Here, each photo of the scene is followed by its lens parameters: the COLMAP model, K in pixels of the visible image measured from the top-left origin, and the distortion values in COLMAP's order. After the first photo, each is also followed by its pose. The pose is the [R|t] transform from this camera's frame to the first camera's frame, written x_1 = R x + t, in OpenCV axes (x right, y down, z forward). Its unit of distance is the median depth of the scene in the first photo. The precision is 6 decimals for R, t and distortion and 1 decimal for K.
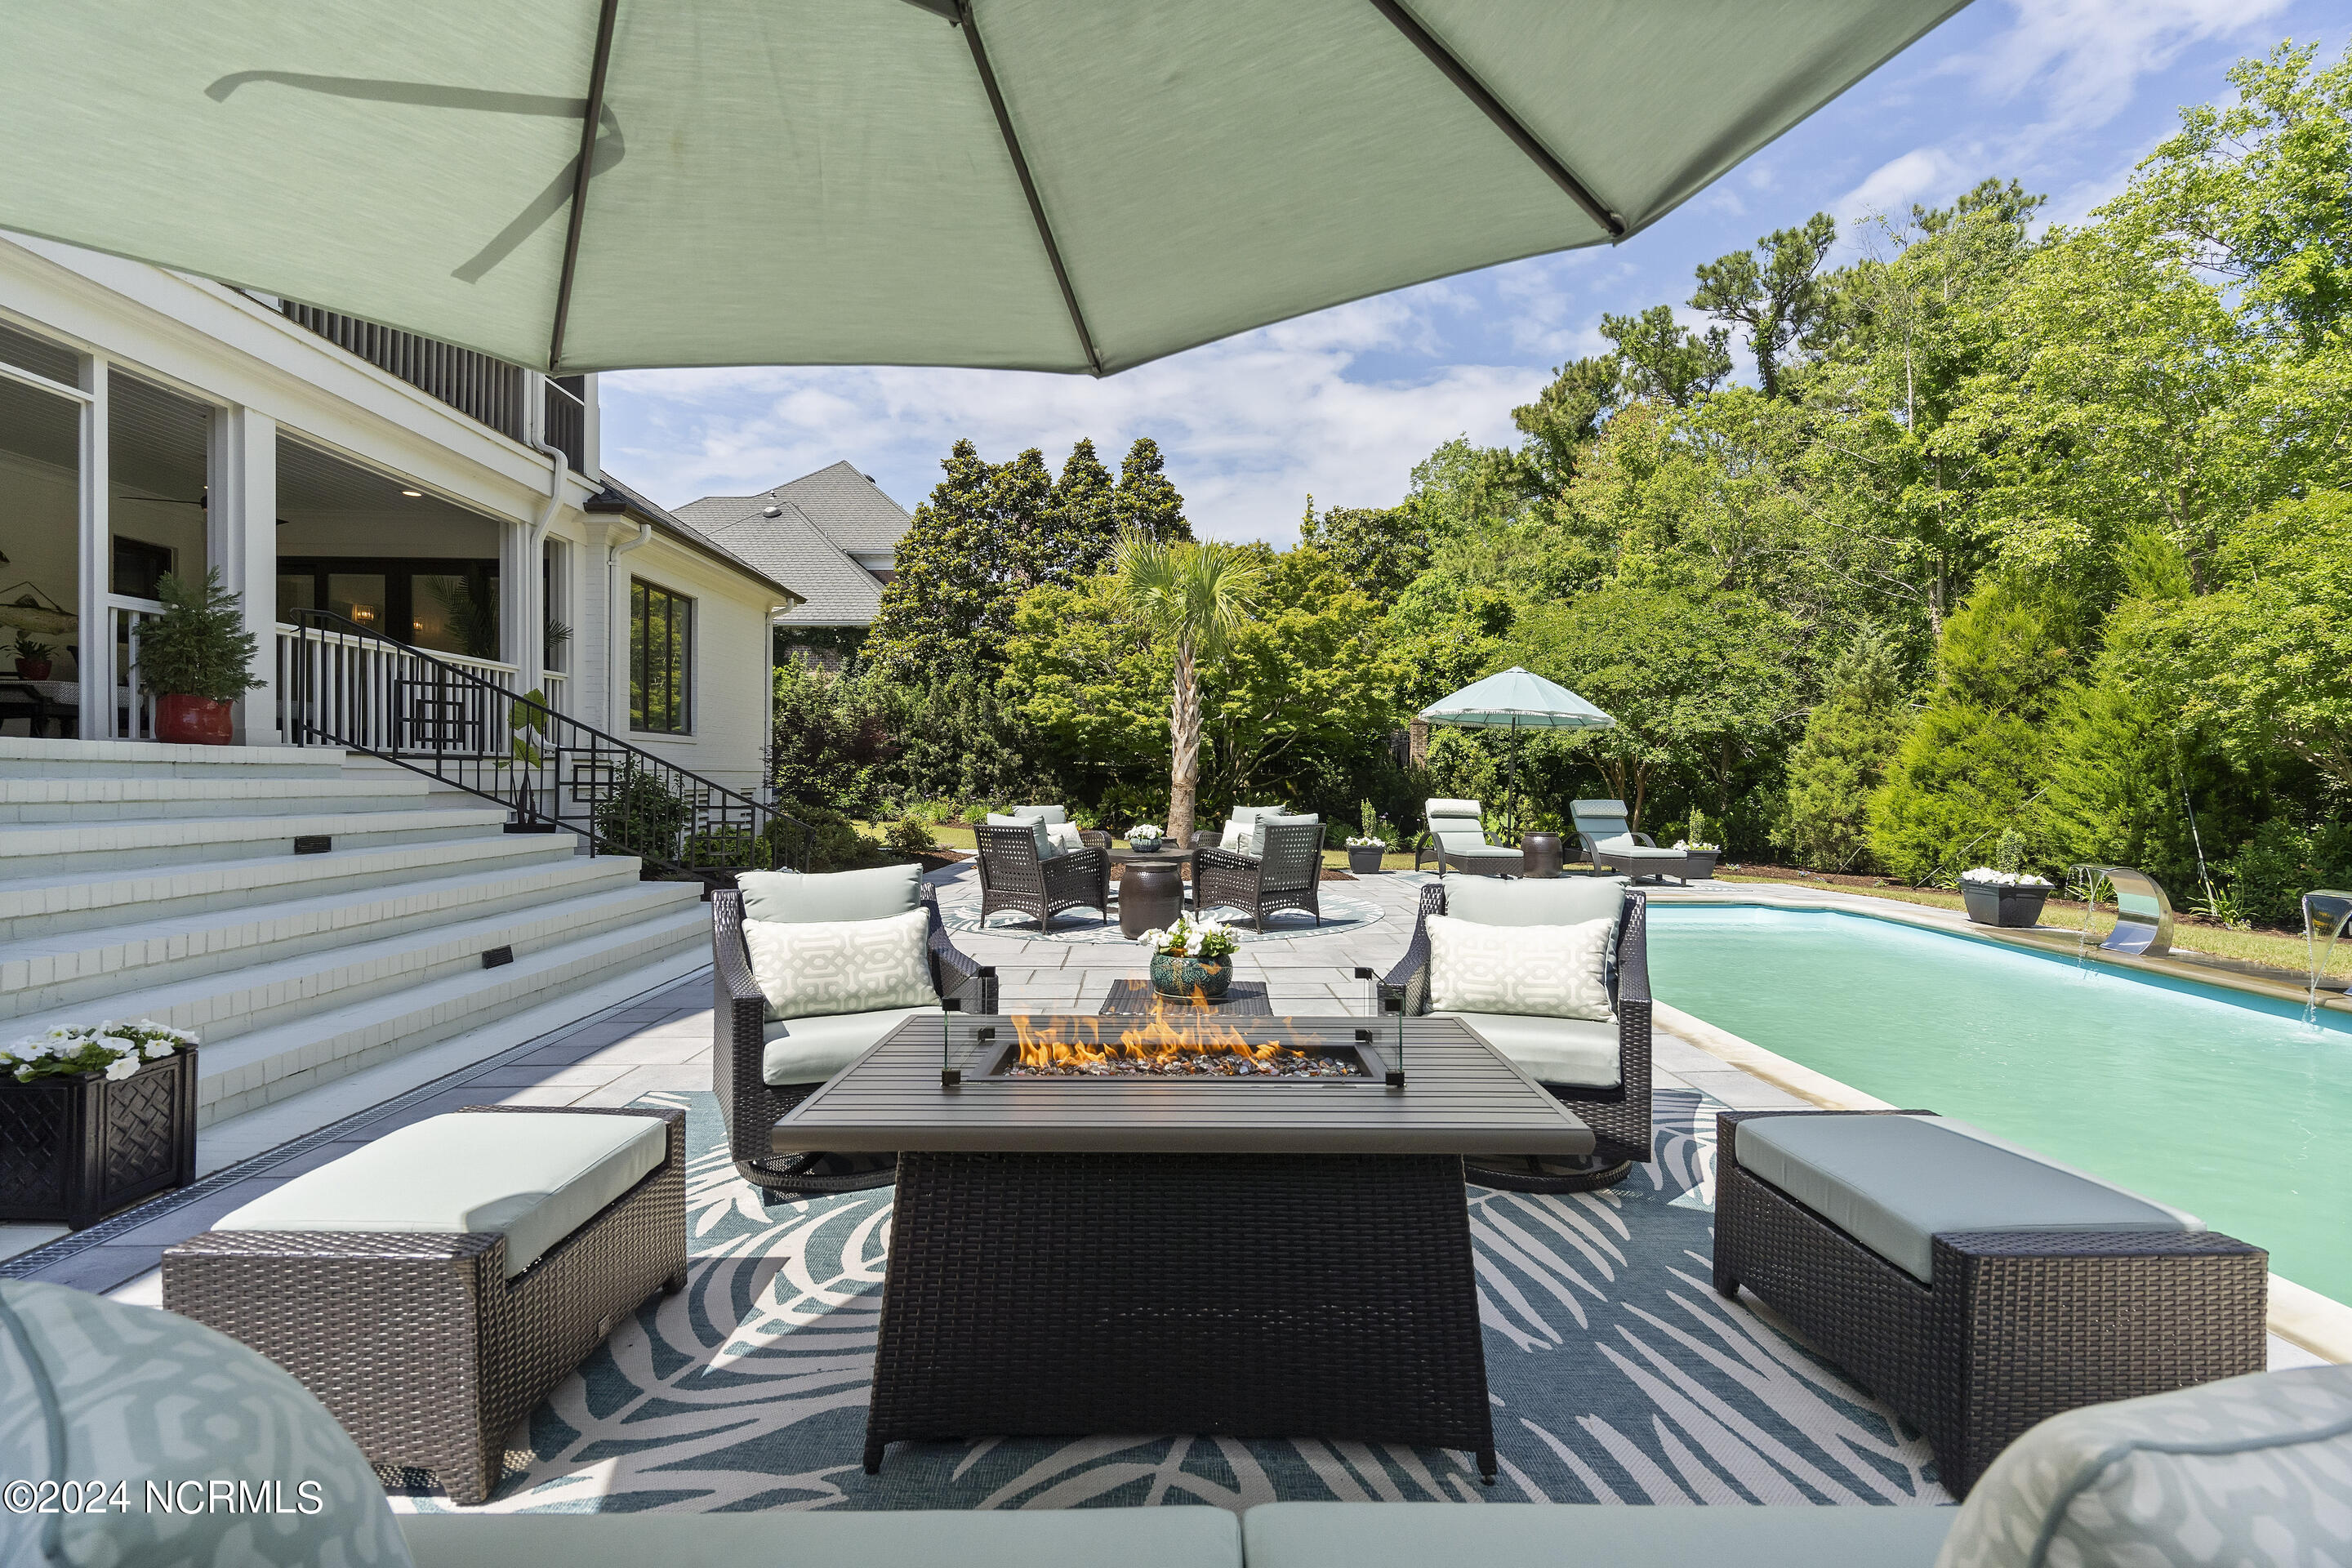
lens RADIAL K [[1077.7, 0, 1171.7], [0, 1077.7, 790.2], [0, 0, 1]] dist [0.005682, -0.000230]
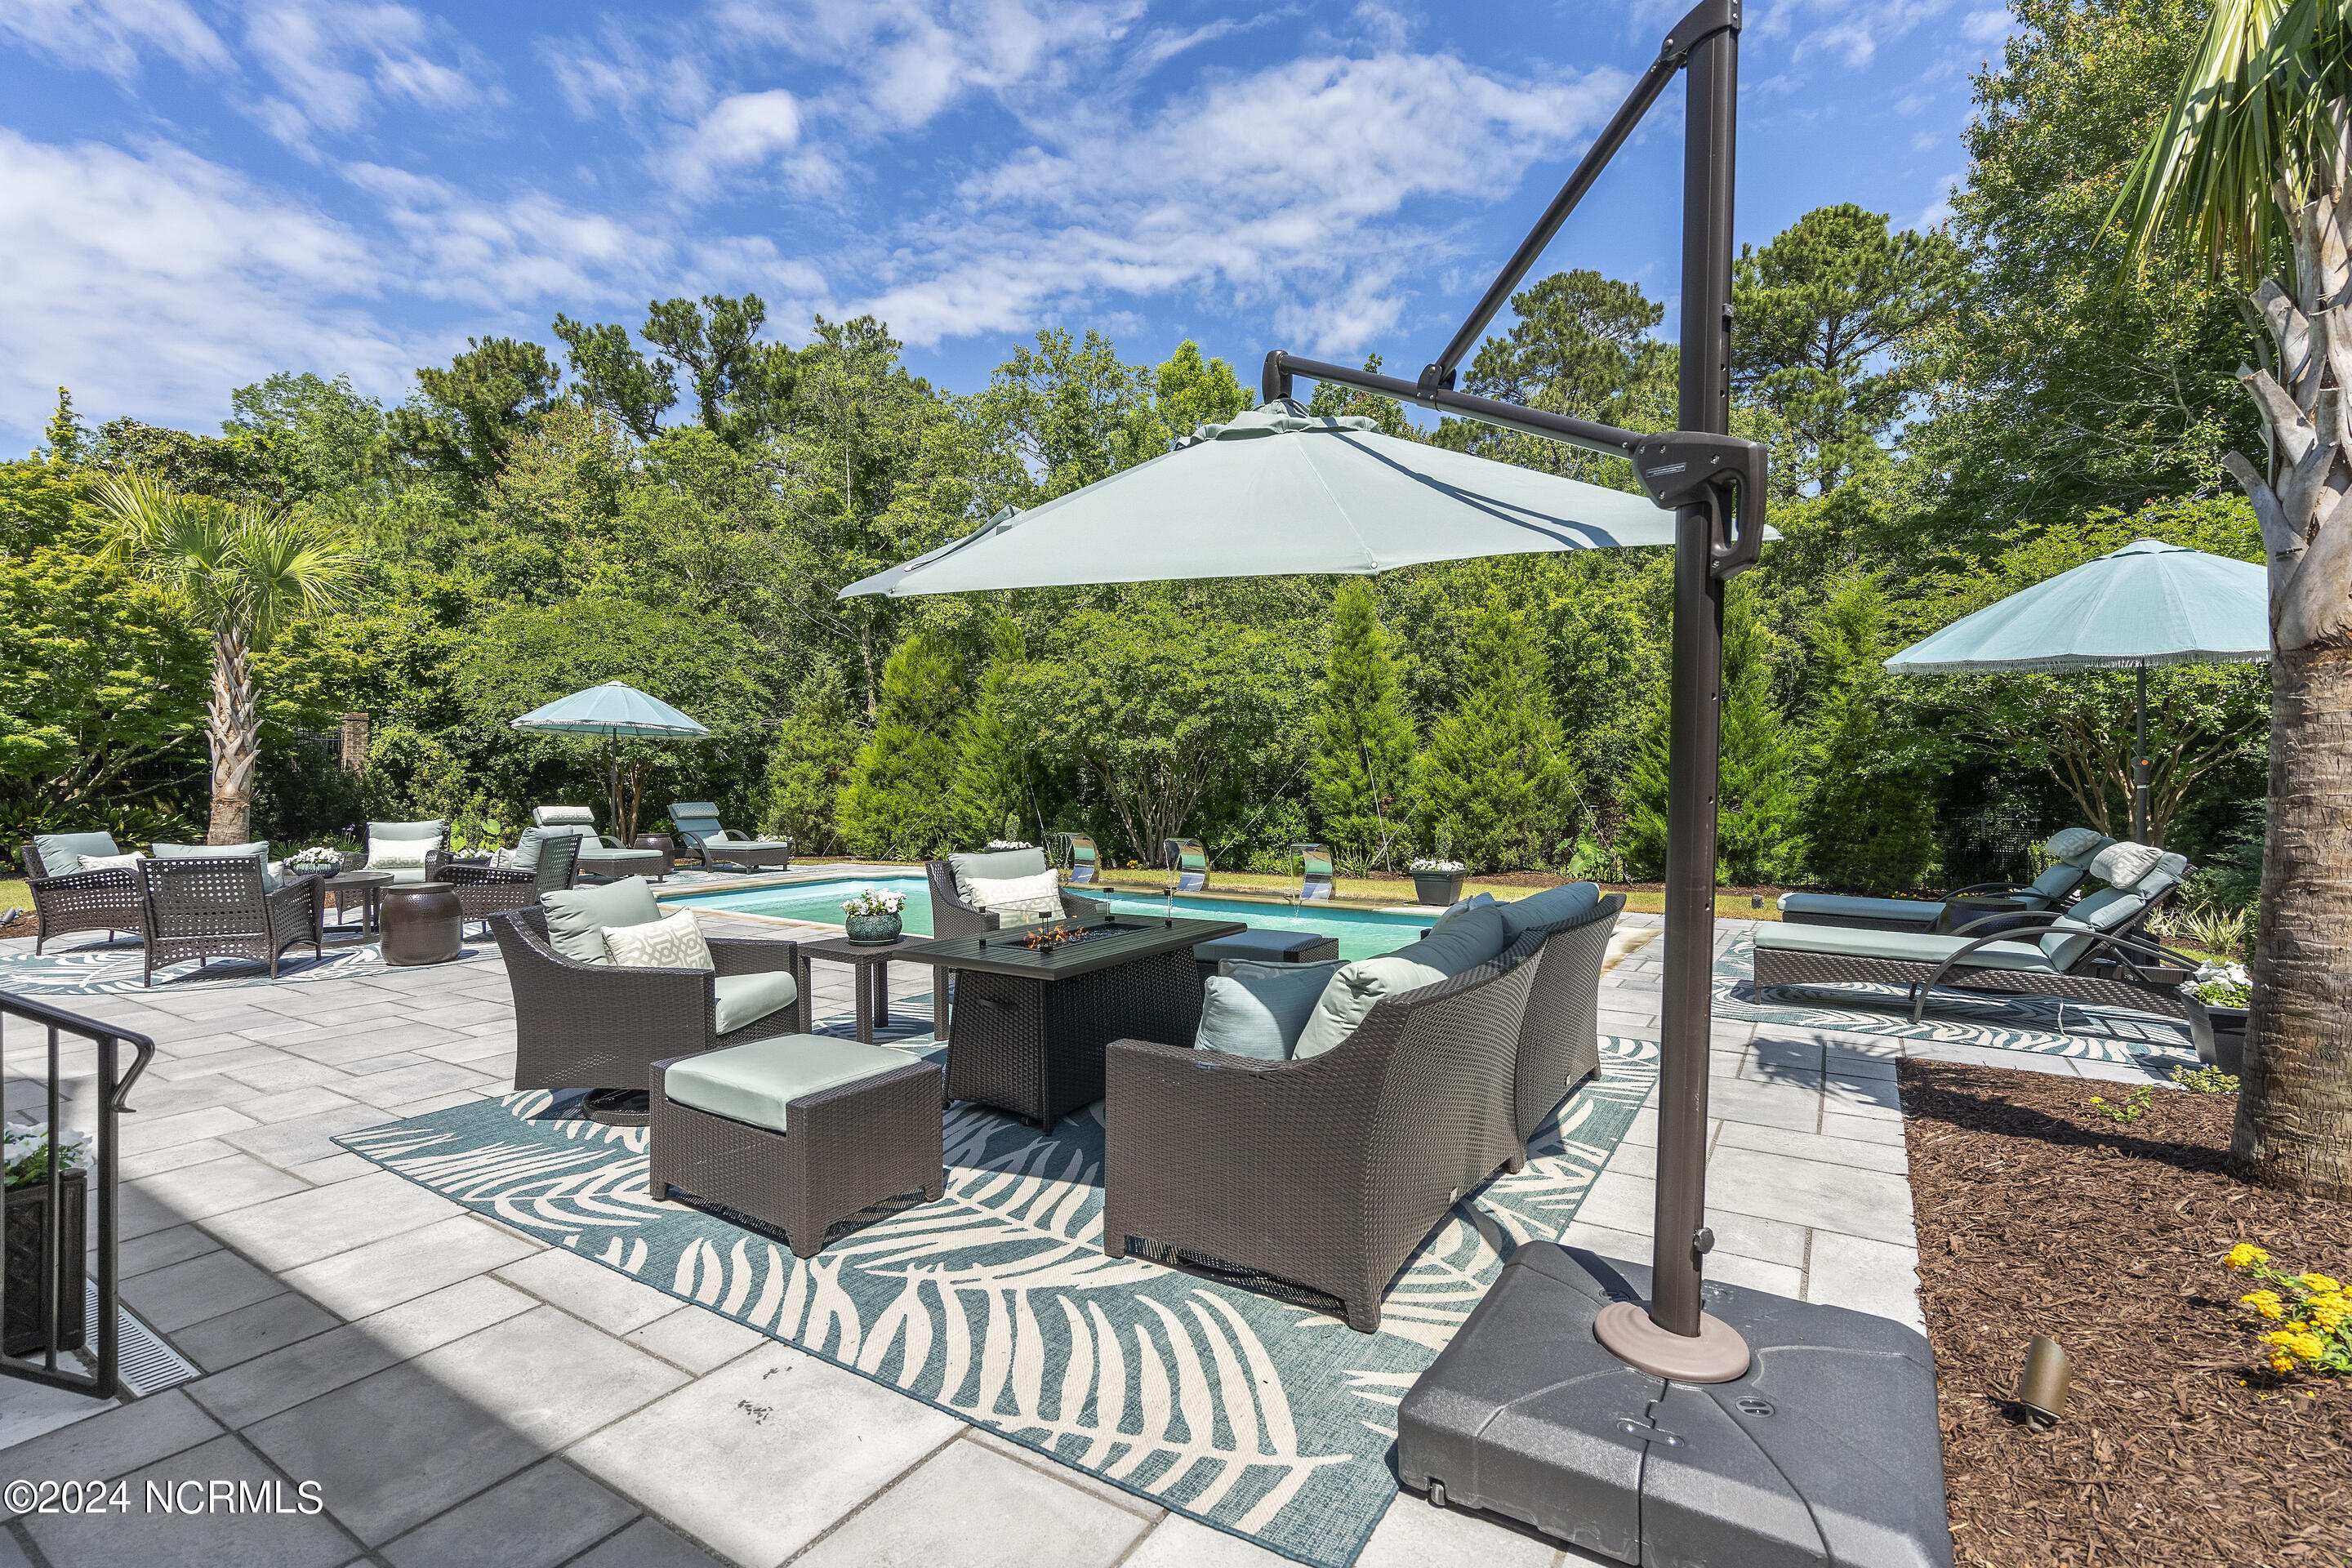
lens RADIAL K [[1077.7, 0, 1165.3], [0, 1077.7, 788.5], [0, 0, 1]] dist [0.005682, -0.000230]
pose [[0.567972, -0.019664, 0.822813, -0.145249], [0.018611, 0.999766, 0.011046, -0.005127], [-0.822837, 0.009040, 0.568205, -0.030245]]
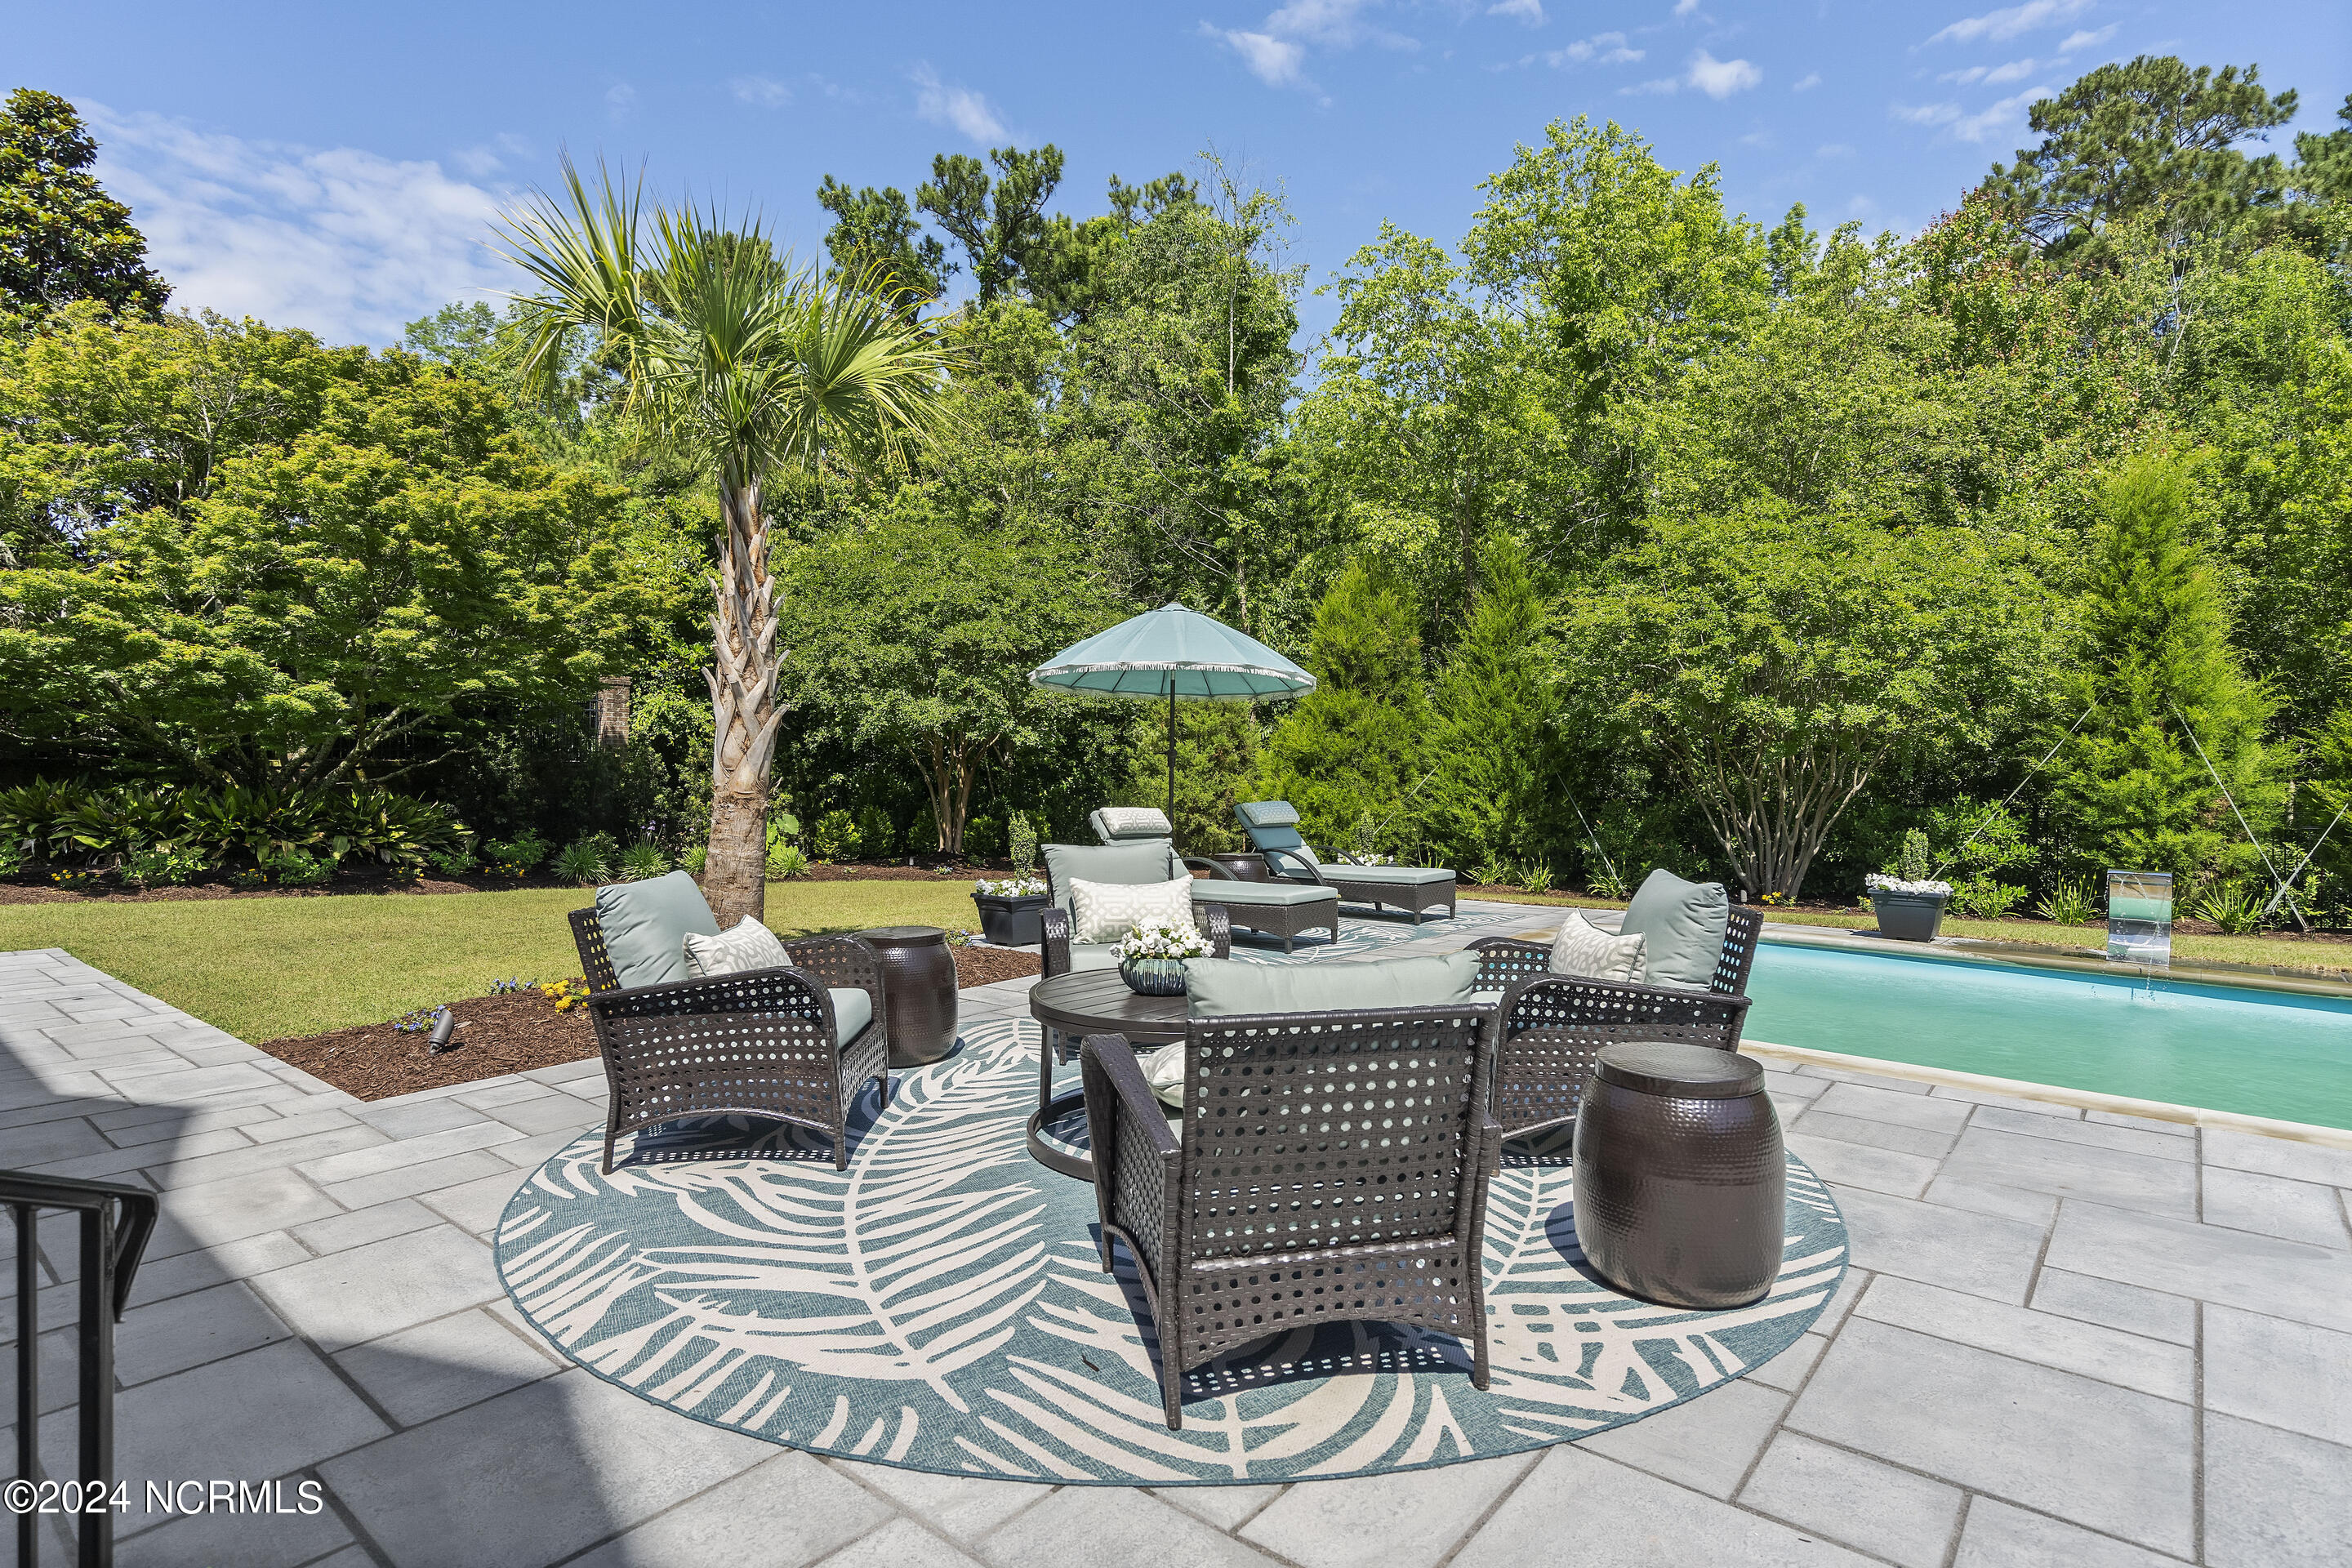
lens RADIAL K [[1207.2, 0, 1178.6], [0, 1207.2, 787.4], [0, 0, 1]] dist [0.003867, -0.002174]
pose [[0.659411, -0.020478, 0.751504, -0.135878], [0.010840, 0.999784, 0.017732, -0.008214], [-0.751705, -0.003546, 0.659490, 0.294233]]
